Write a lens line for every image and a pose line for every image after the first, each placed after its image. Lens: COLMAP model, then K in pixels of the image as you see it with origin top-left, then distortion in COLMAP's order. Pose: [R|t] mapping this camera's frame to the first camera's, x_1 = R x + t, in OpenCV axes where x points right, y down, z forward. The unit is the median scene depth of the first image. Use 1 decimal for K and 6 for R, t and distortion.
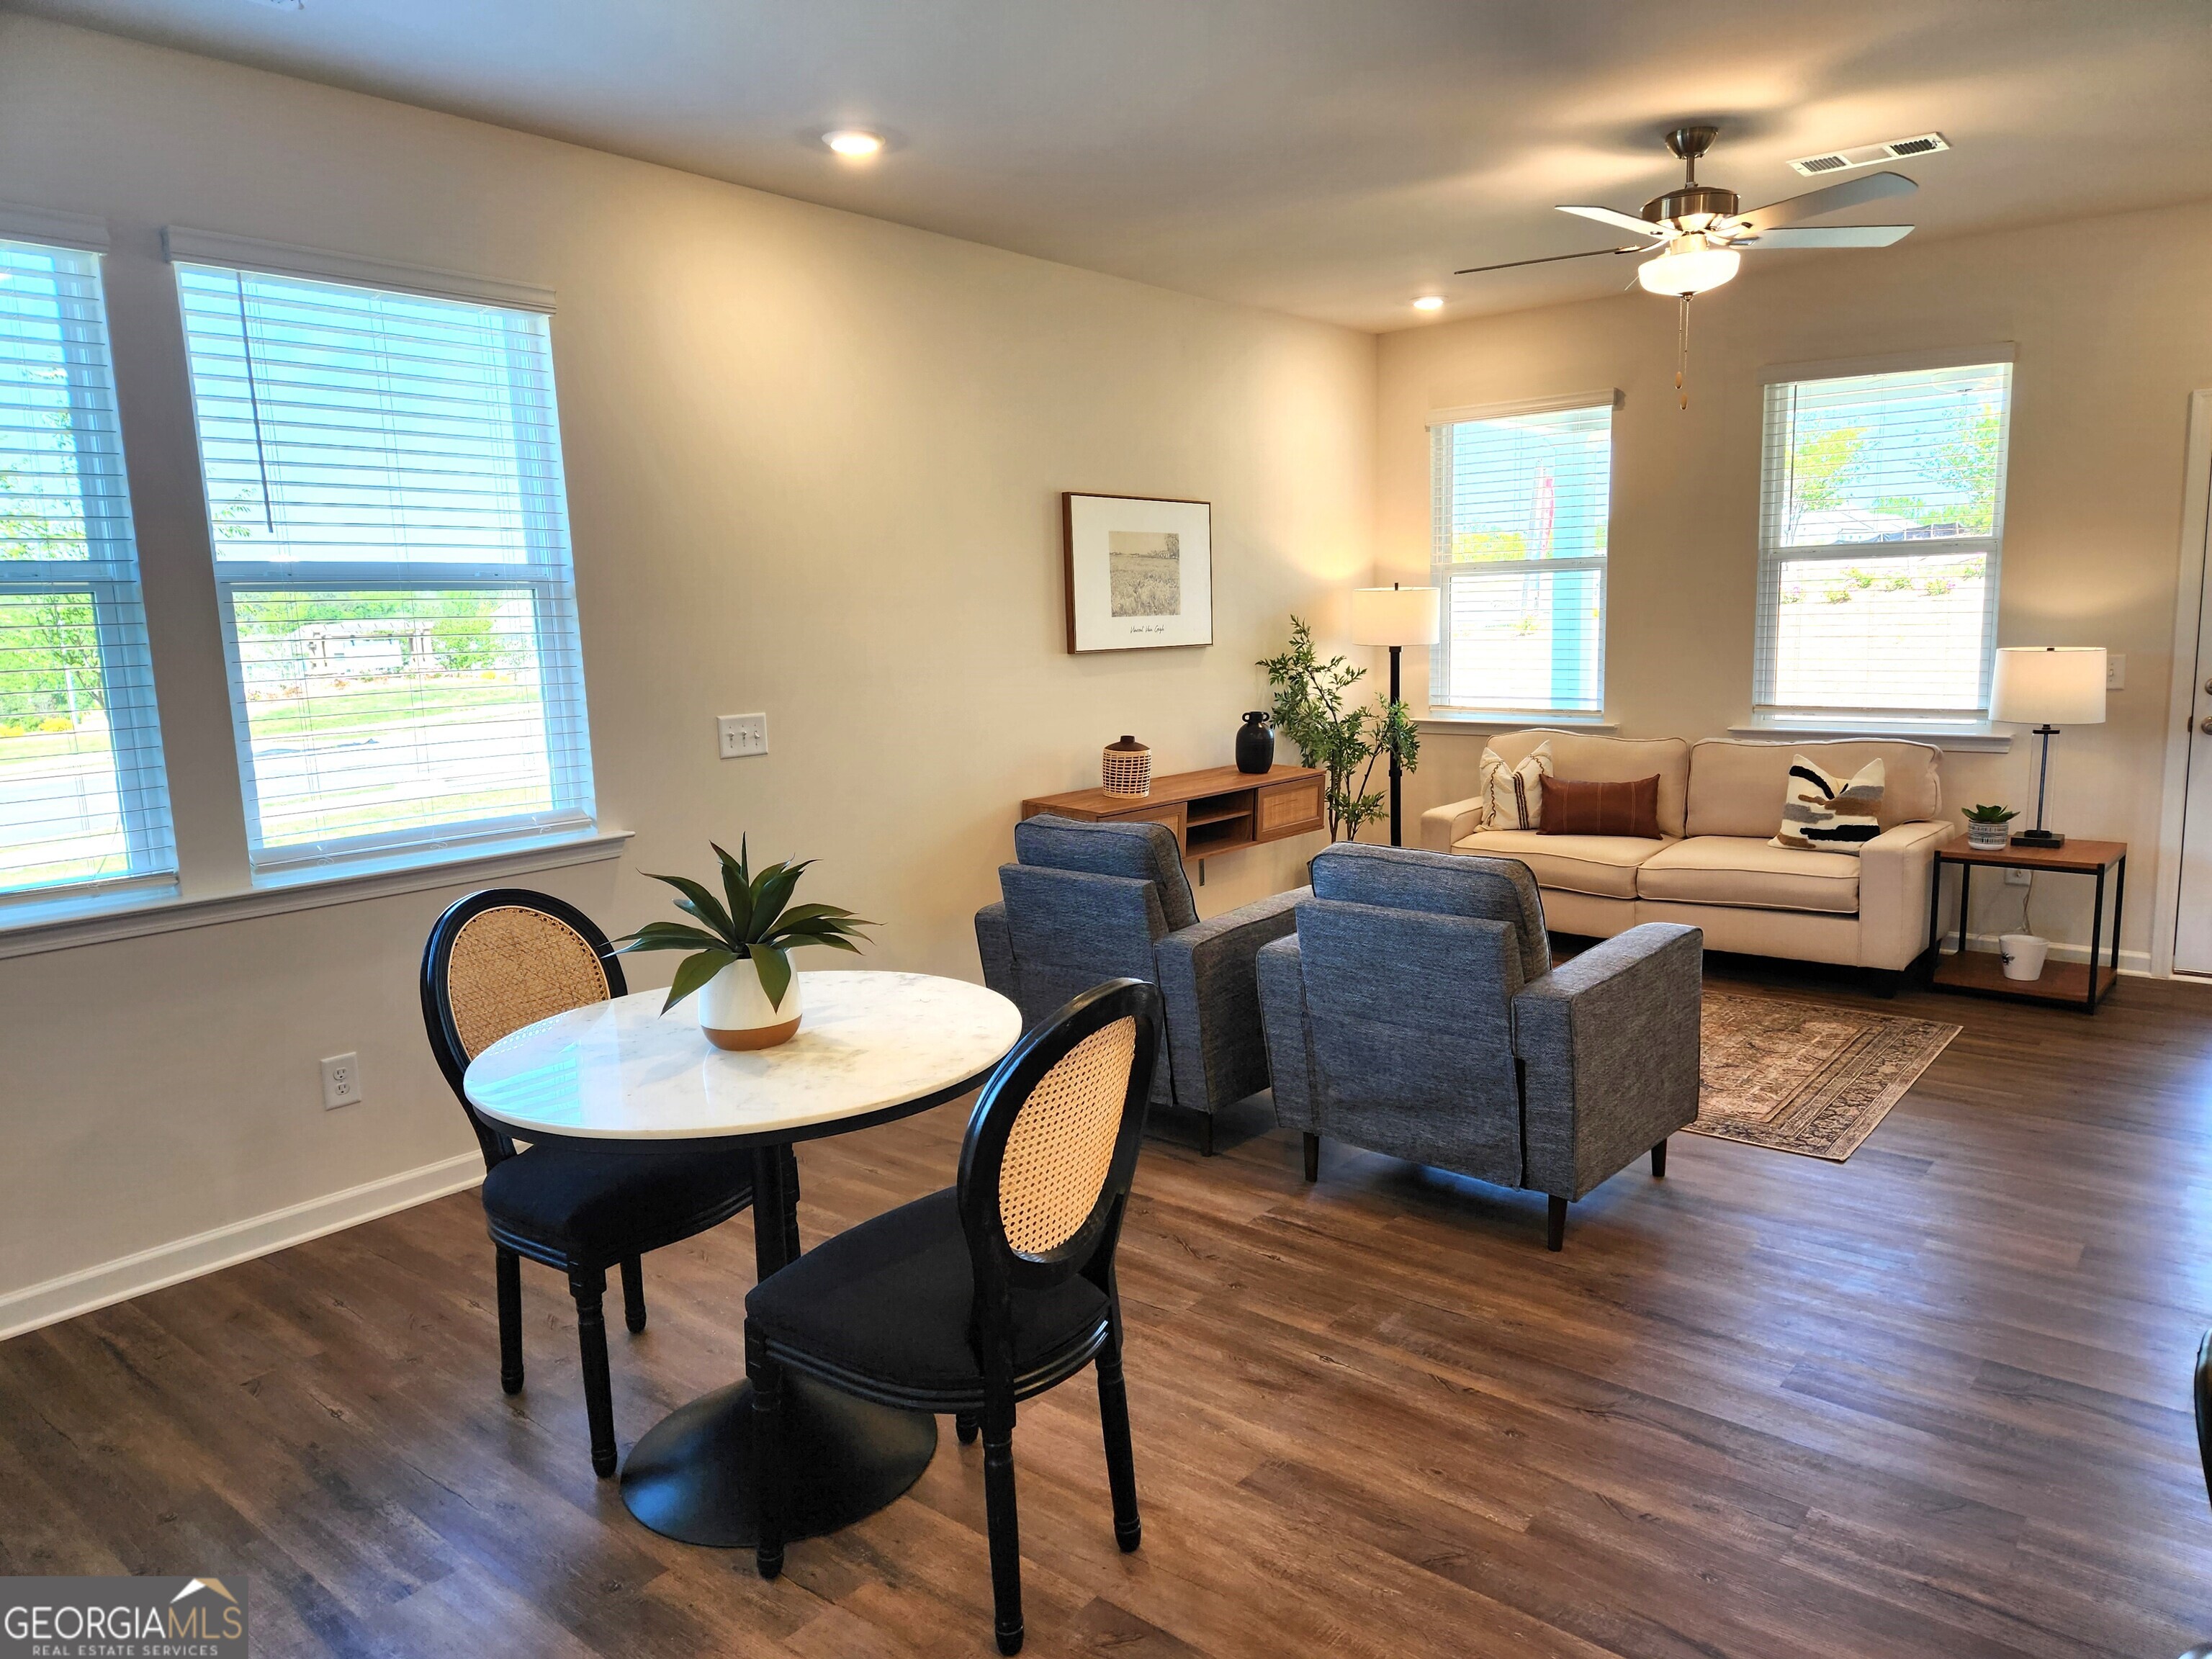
lens RADIAL K [[1482.3, 0, 1117.0], [0, 1482.3, 834.3], [0, 0, 1]] dist [0.089899, -0.094981]
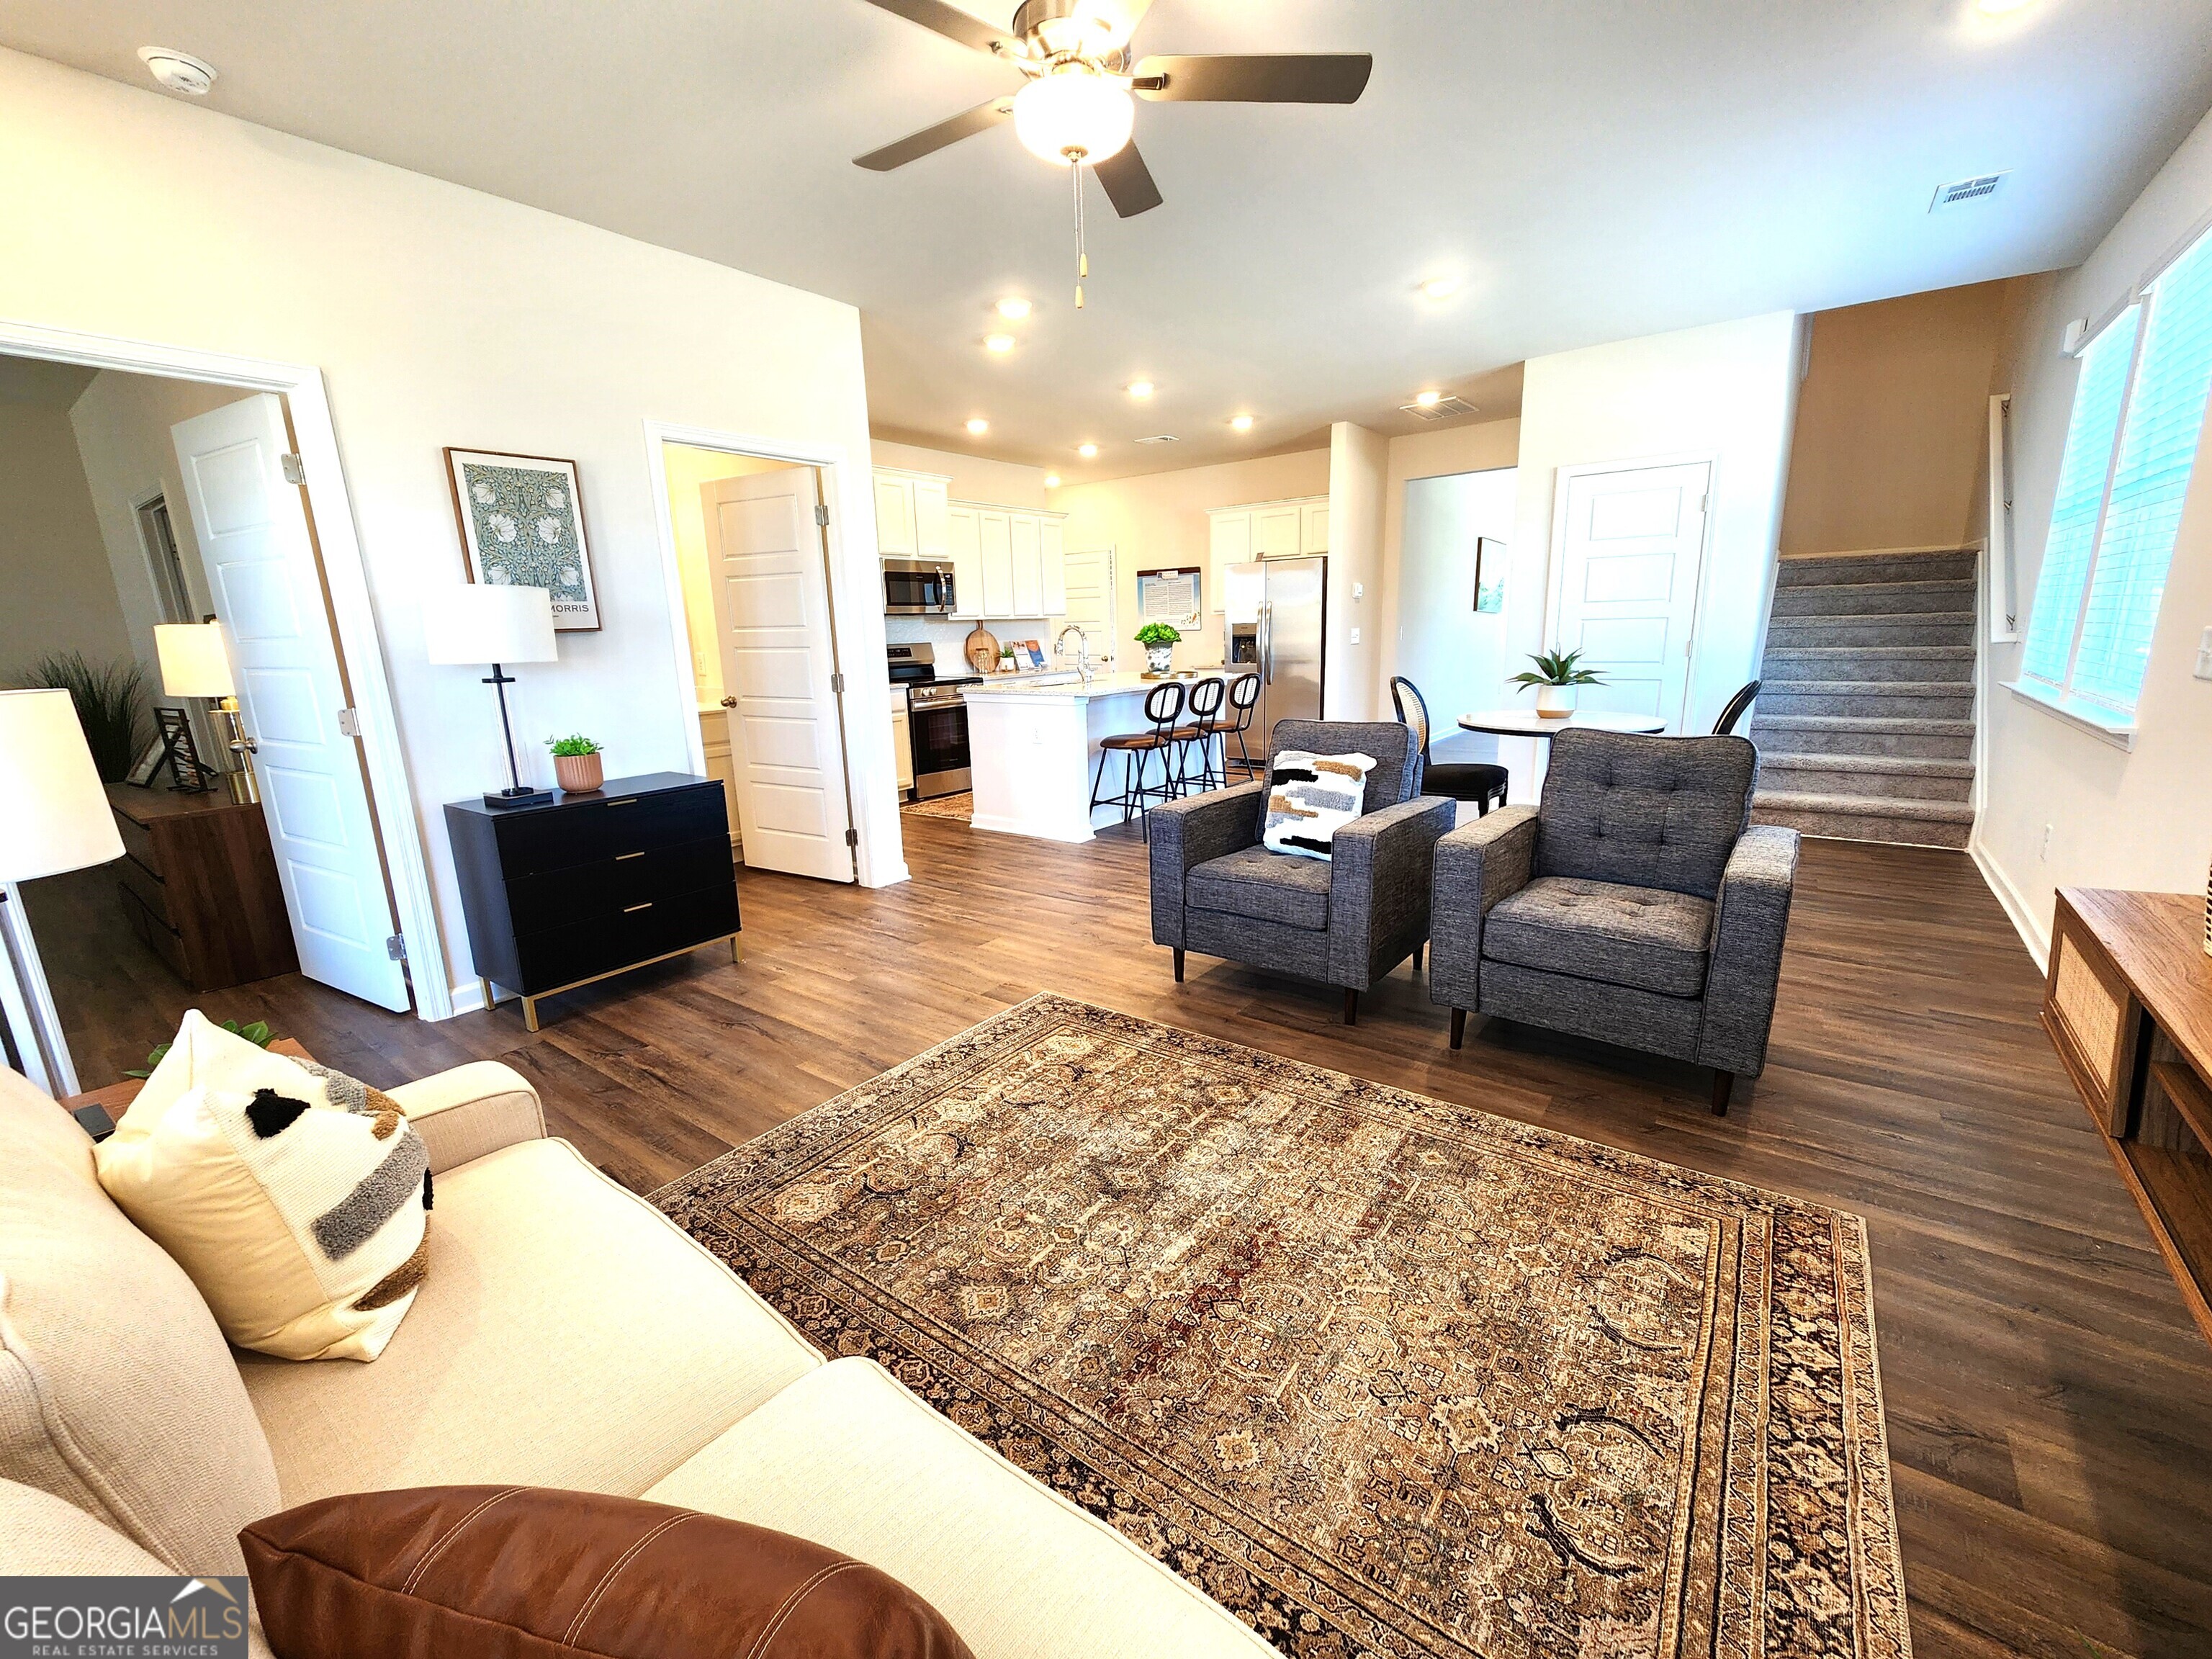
lens RADIAL K [[904.9, 0, 1118.2], [0, 904.9, 834.4], [0, 0, 1]] dist [0.003672, -0.000567]
pose [[-0.996824, 0.069200, -0.039409, 0.301368], [0.049614, 0.926755, 0.372375, -0.153594], [0.062291, 0.369238, -0.927245, 1.187251]]
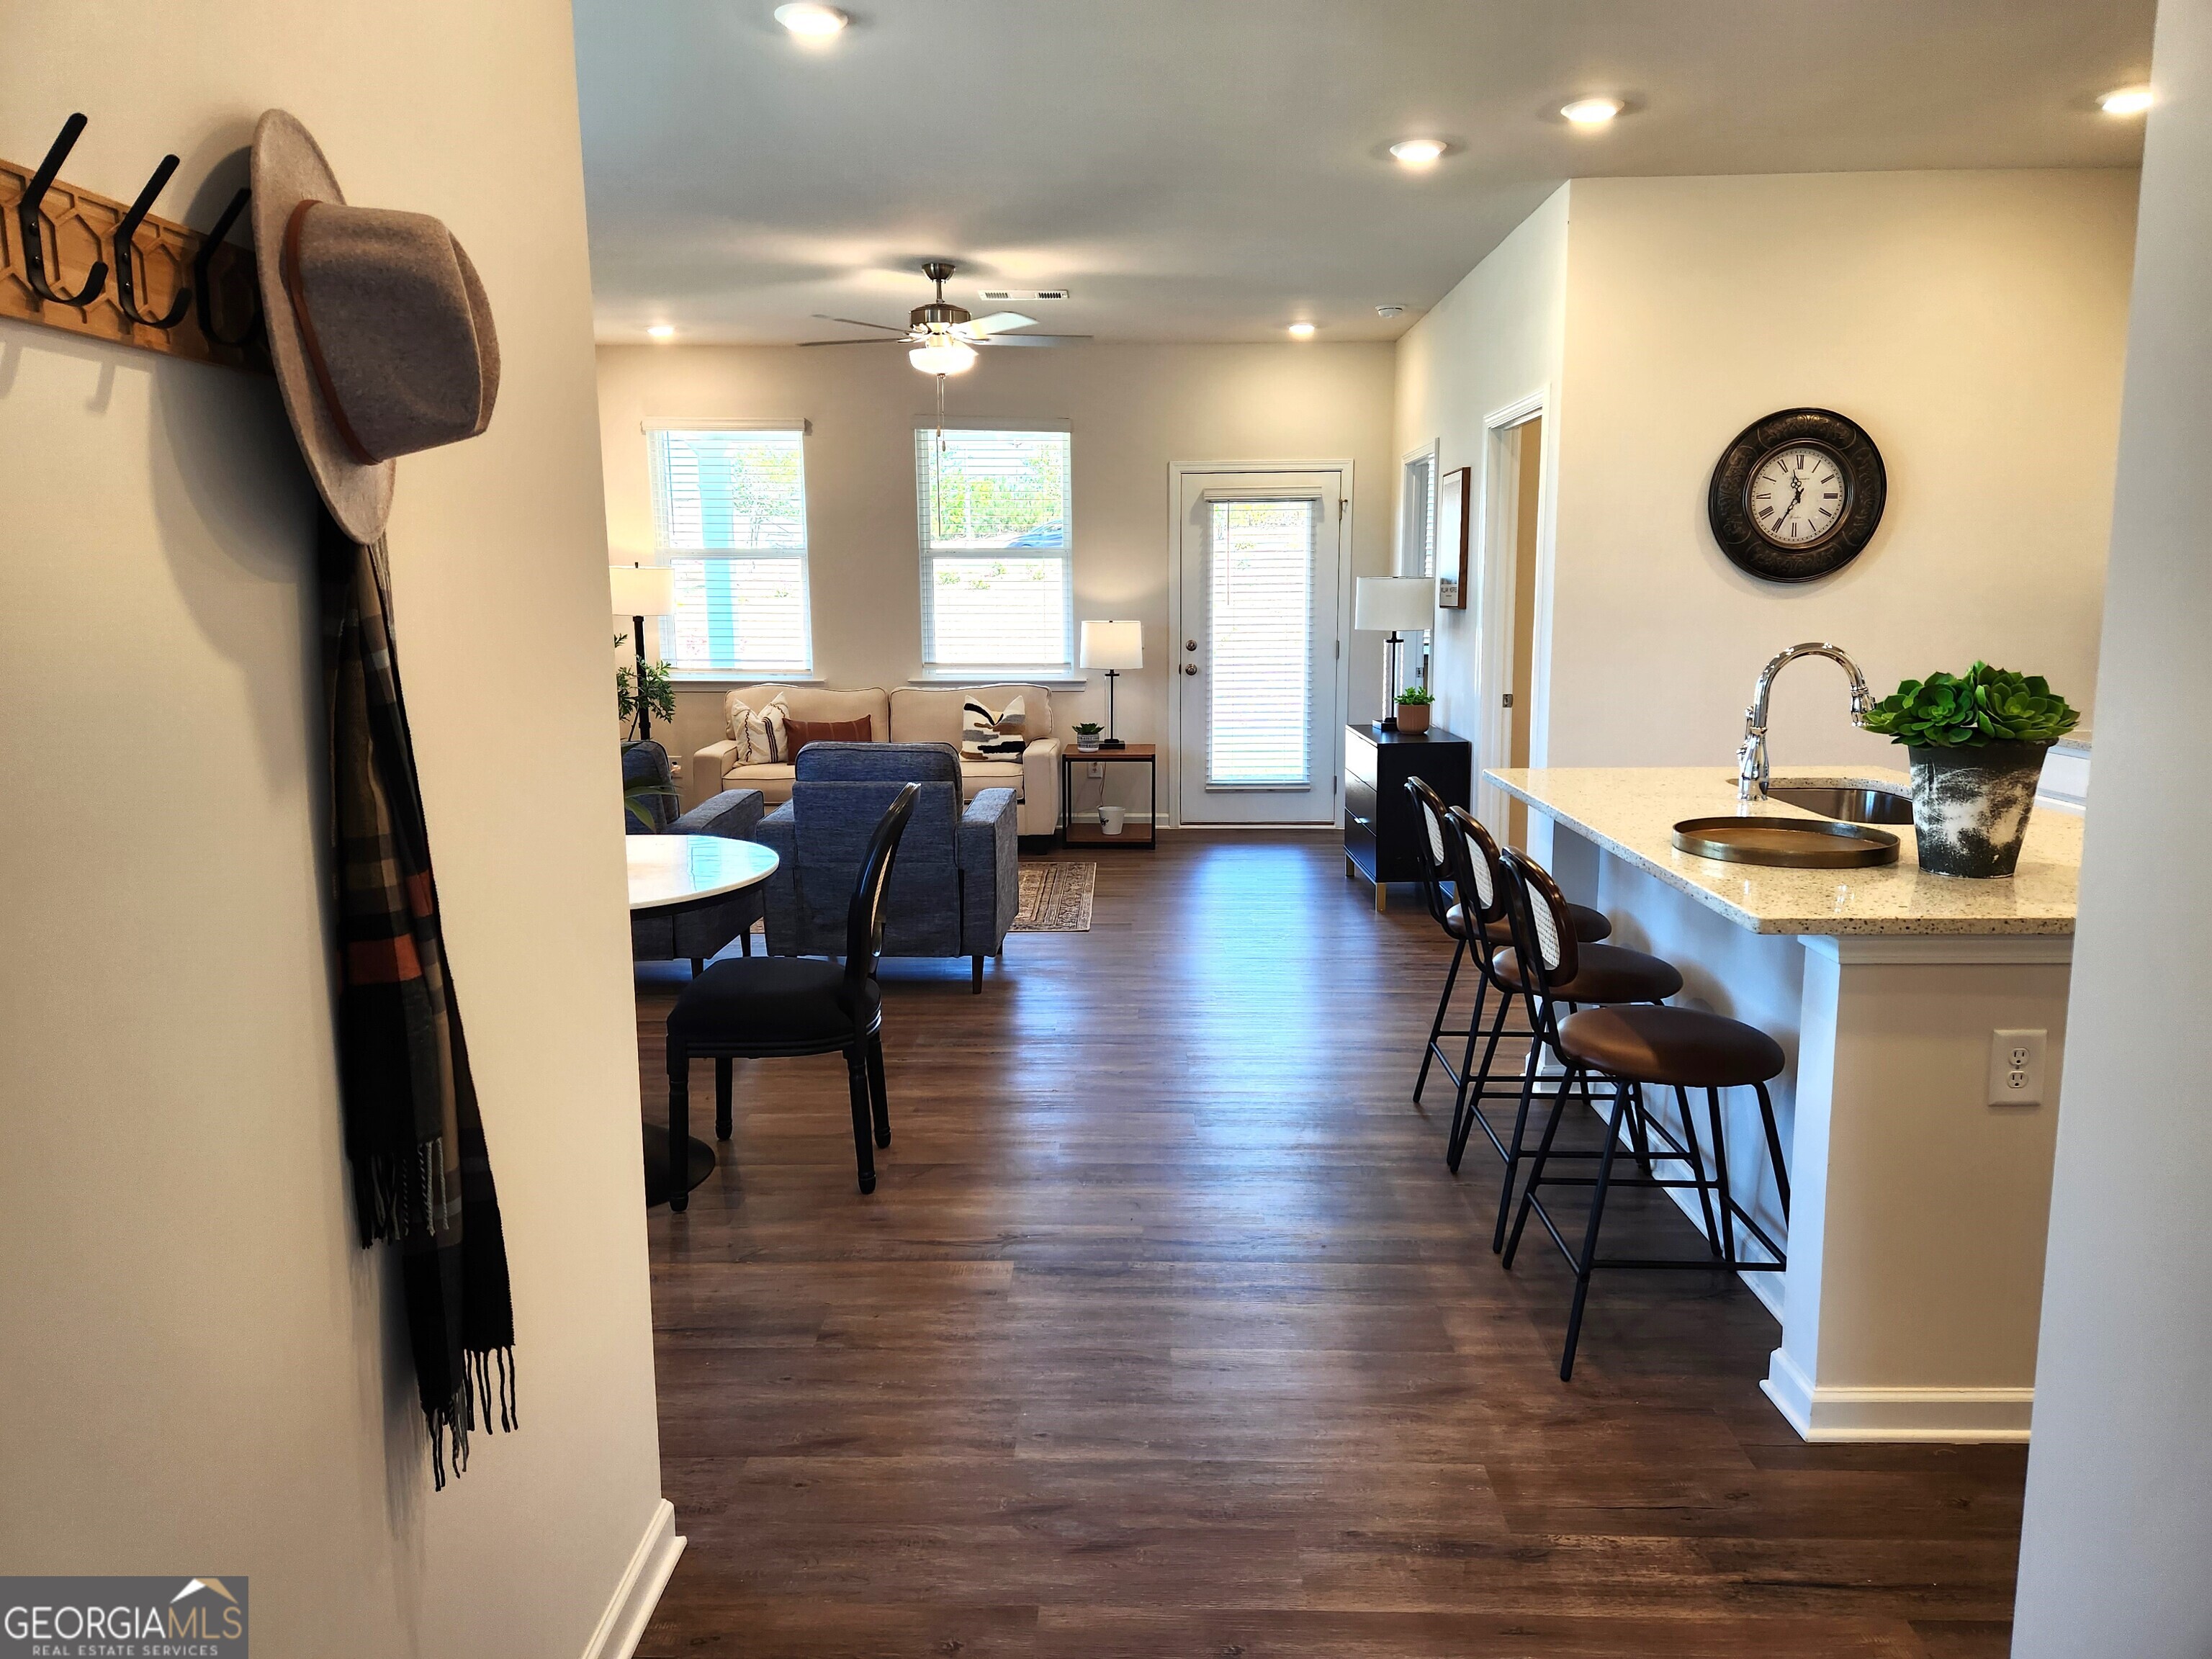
lens RADIAL K [[1472.5, 0, 1113.6], [0, 1472.5, 810.0], [0, 0, 1]] dist [0.093878, -0.089421]
pose [[0.780210, -0.071988, 0.621362, -0.323030], [0.078847, 0.996751, 0.016474, 0.044213], [-0.620529, 0.036139, 0.783350, -0.176429]]
